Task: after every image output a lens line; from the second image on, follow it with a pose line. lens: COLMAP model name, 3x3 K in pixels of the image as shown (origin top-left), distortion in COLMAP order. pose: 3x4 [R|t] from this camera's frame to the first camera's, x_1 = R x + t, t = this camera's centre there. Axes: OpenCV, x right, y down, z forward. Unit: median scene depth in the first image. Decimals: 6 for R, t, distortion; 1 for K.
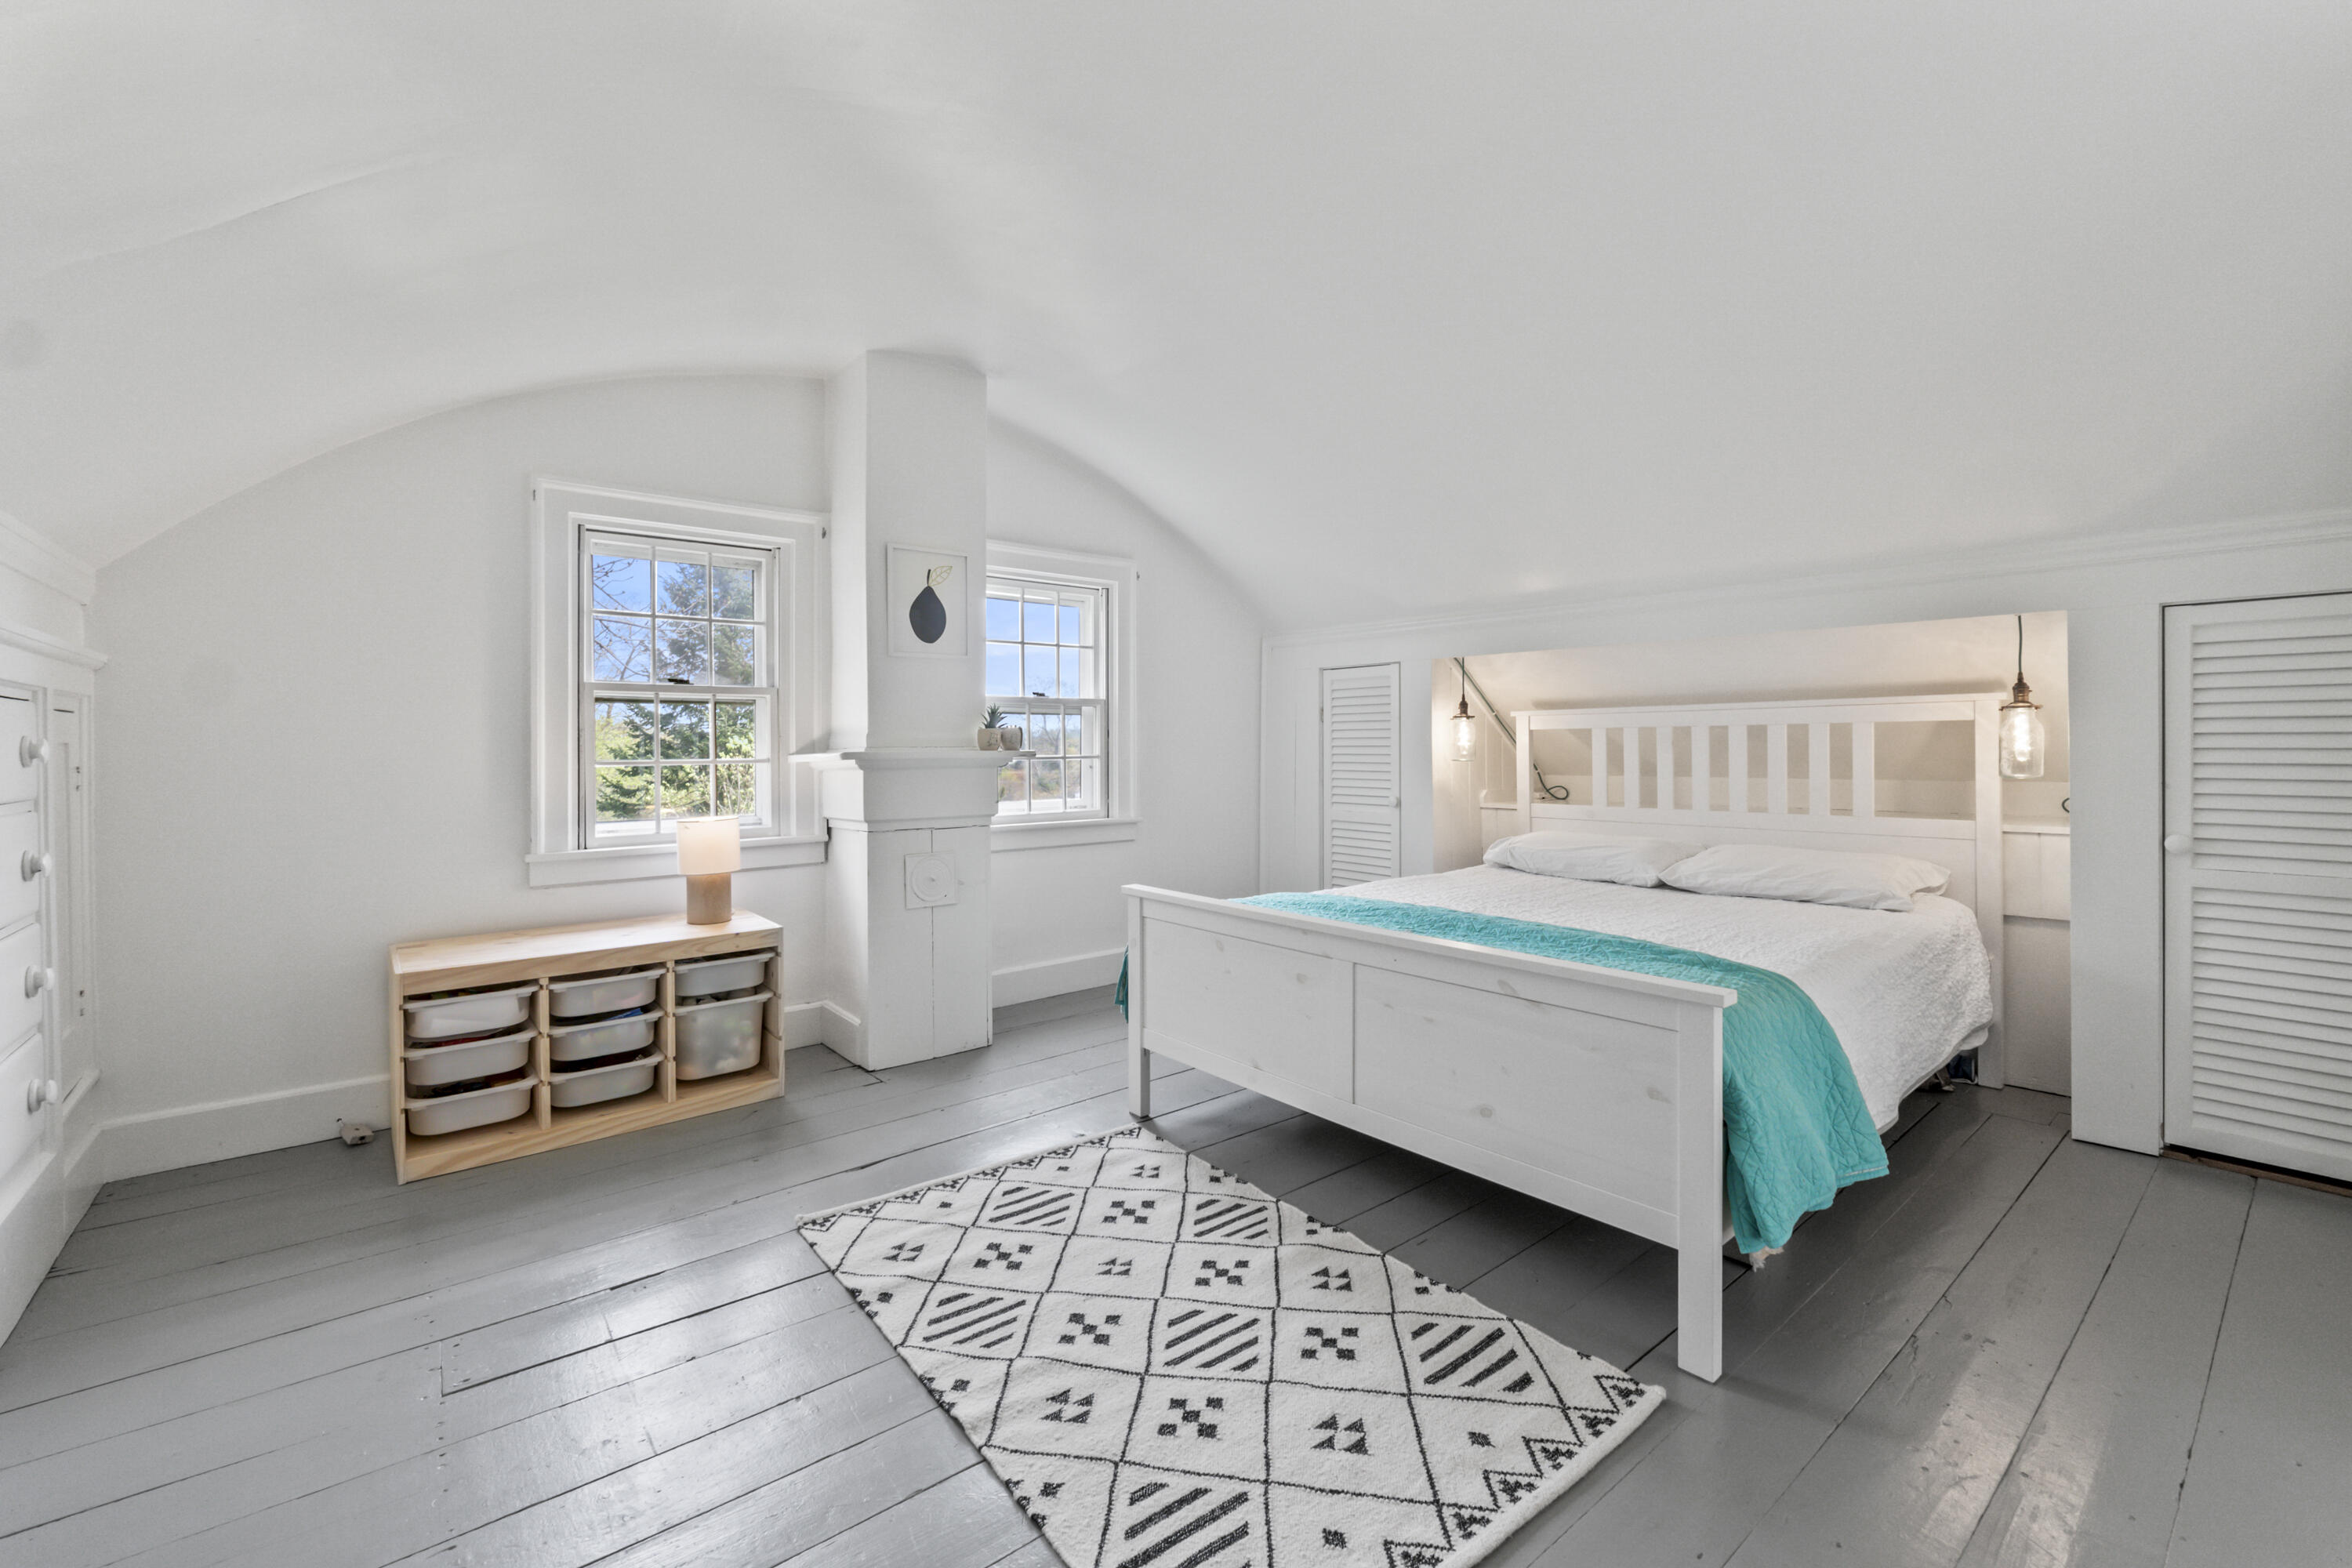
lens RADIAL K [[974.5, 0, 1167.5], [0, 974.5, 764.4], [0, 0, 1]] dist [-0.017265, -0.001333]
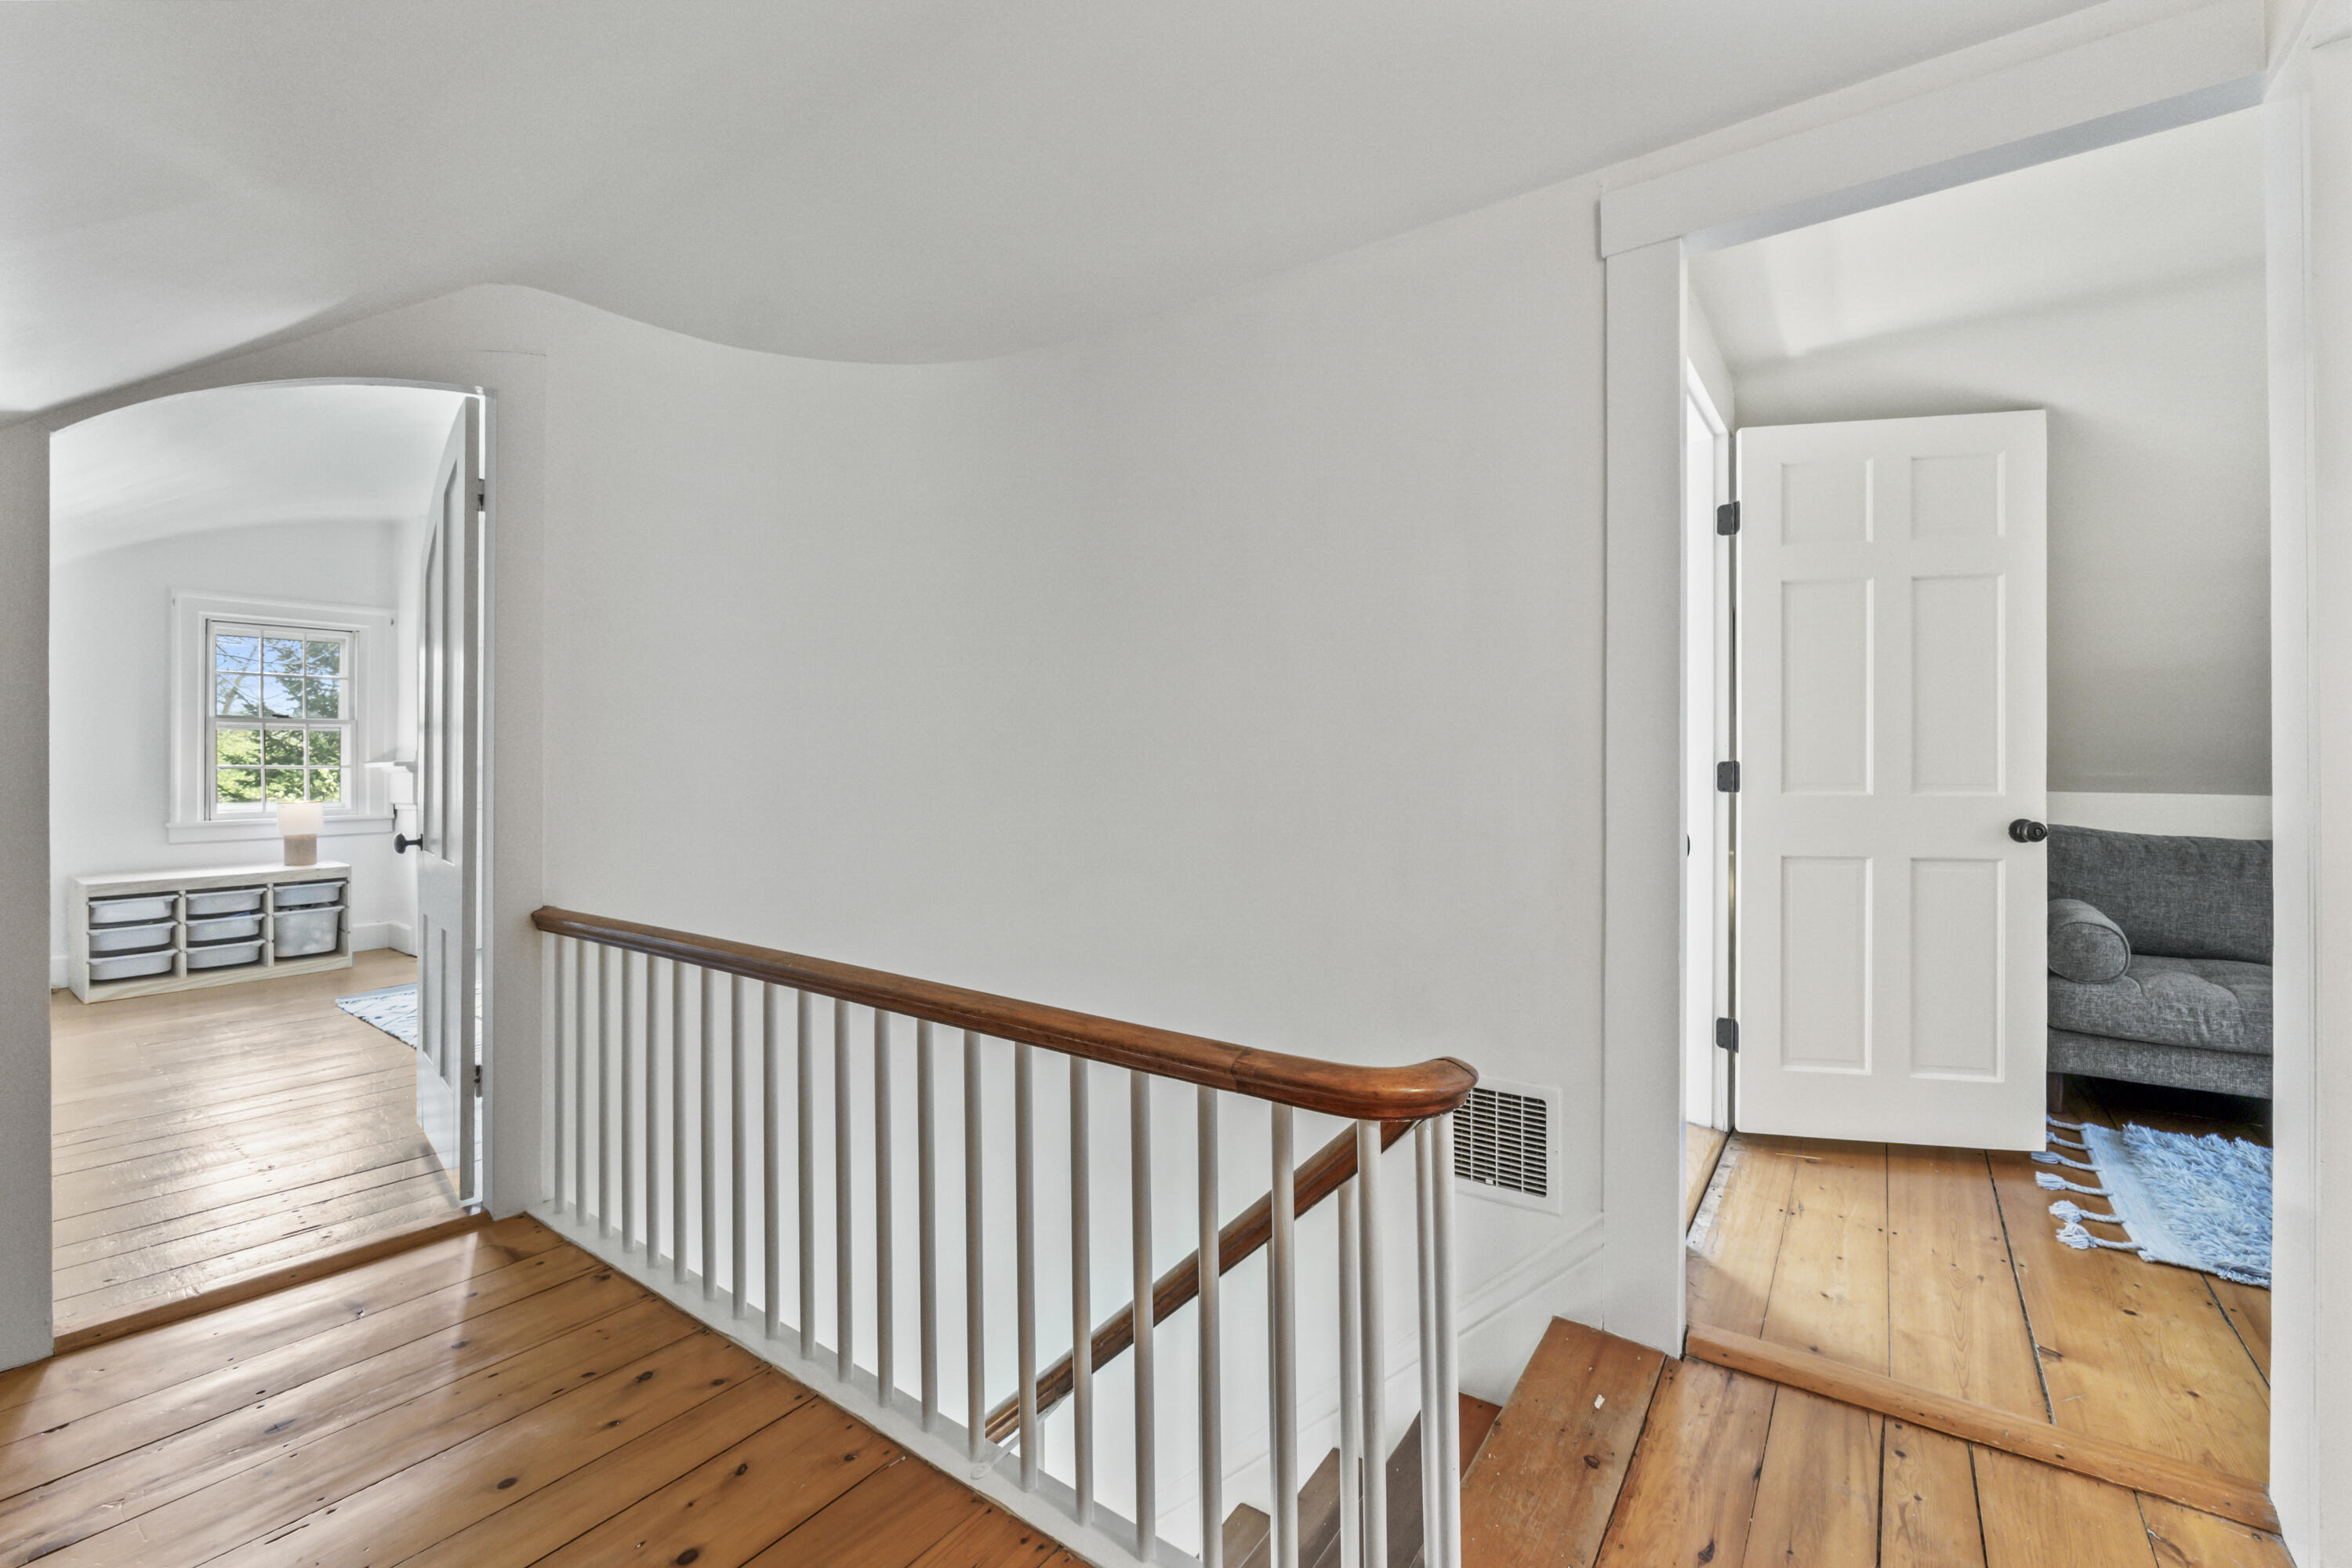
lens RADIAL K [[974.5, 0, 1183.0], [0, 974.5, 777.5], [0, 0, 1]] dist [-0.017265, -0.001333]
pose [[0.965430, 0.003916, 0.260633, 0.576458], [-0.003506, 0.999992, -0.002036, 0.015026], [-0.260639, 0.001052, 0.965436, -1.008887]]
